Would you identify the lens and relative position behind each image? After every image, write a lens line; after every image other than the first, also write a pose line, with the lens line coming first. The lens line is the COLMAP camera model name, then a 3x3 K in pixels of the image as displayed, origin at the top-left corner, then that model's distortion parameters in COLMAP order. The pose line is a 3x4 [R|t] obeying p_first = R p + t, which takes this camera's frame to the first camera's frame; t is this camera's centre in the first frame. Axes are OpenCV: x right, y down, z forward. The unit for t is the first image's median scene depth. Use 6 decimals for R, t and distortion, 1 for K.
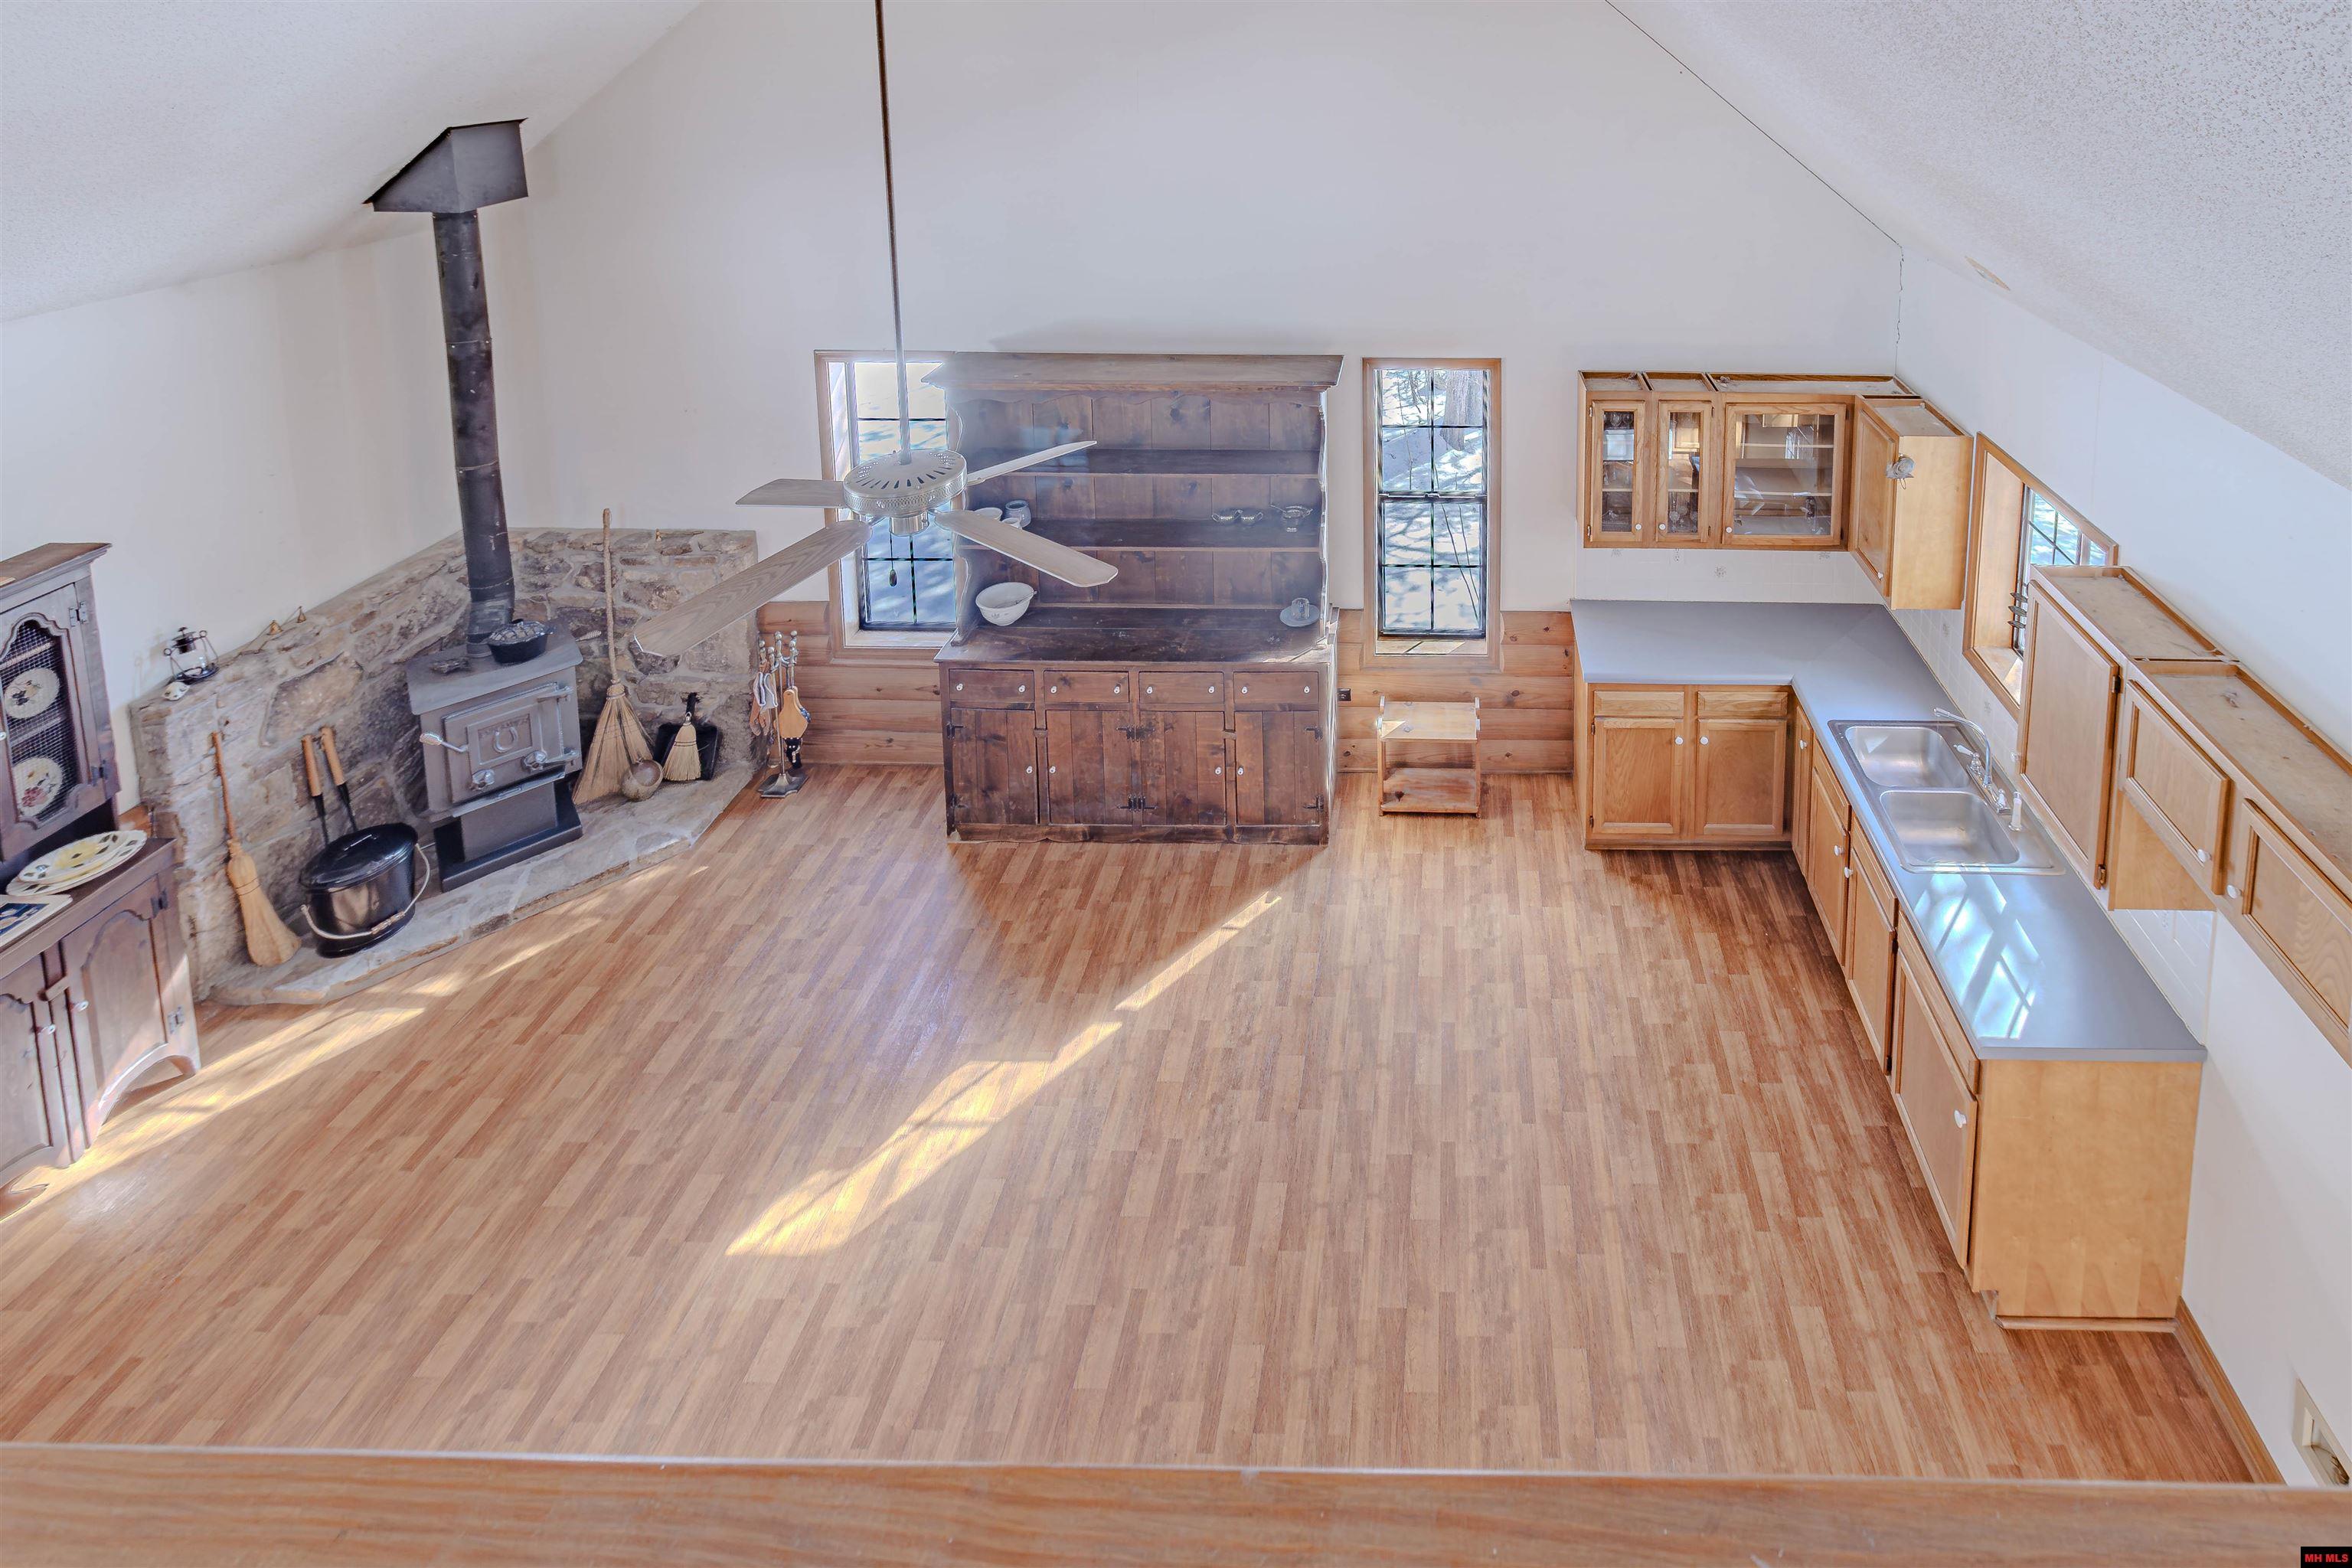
lens RADIAL K [[1135.0, 0, 1449.6], [0, 1135.0, 143.9], [0, 0, 1]] dist [-0.001254, -0.000226]
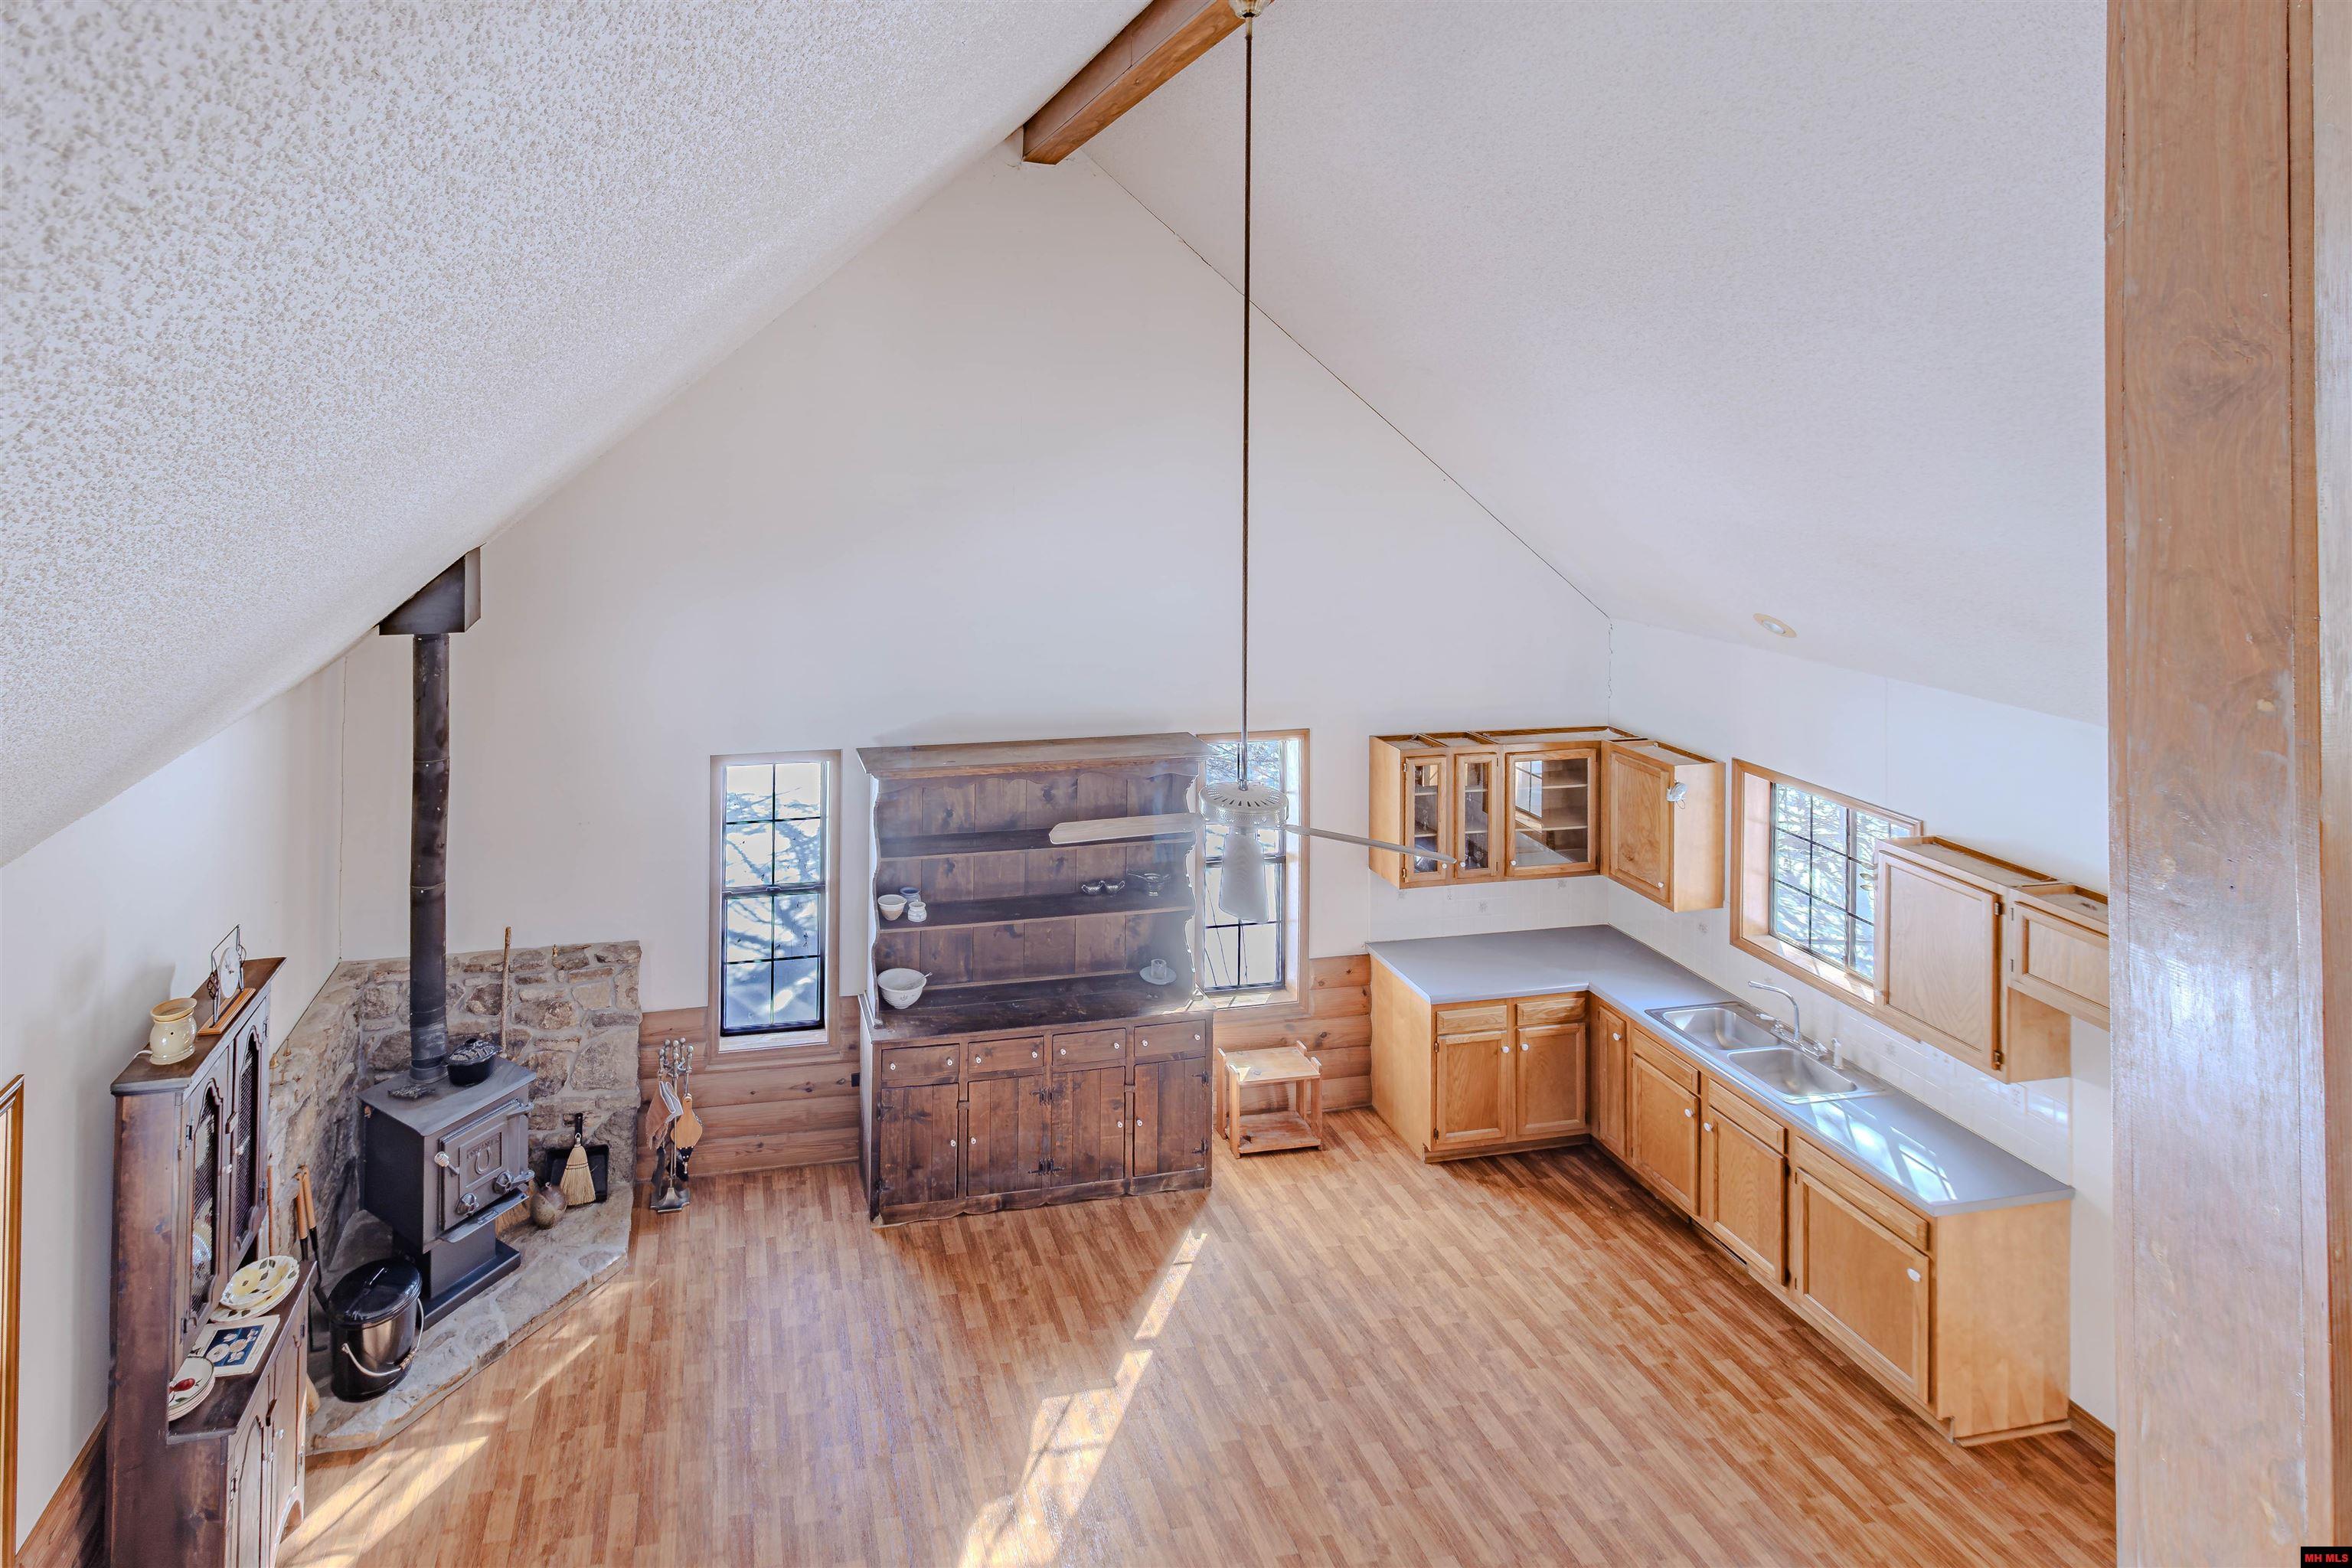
lens RADIAL K [[1170.5, 0, 938.5], [0, 1170.5, 428.8], [0, 0, 1]] dist [-0.000766, 0.000167]
pose [[0.984835, -0.010977, 0.173148, -0.562344], [0.030987, 0.993079, -0.113290, 0.008908], [-0.170706, 0.116938, 0.978358, -0.151225]]
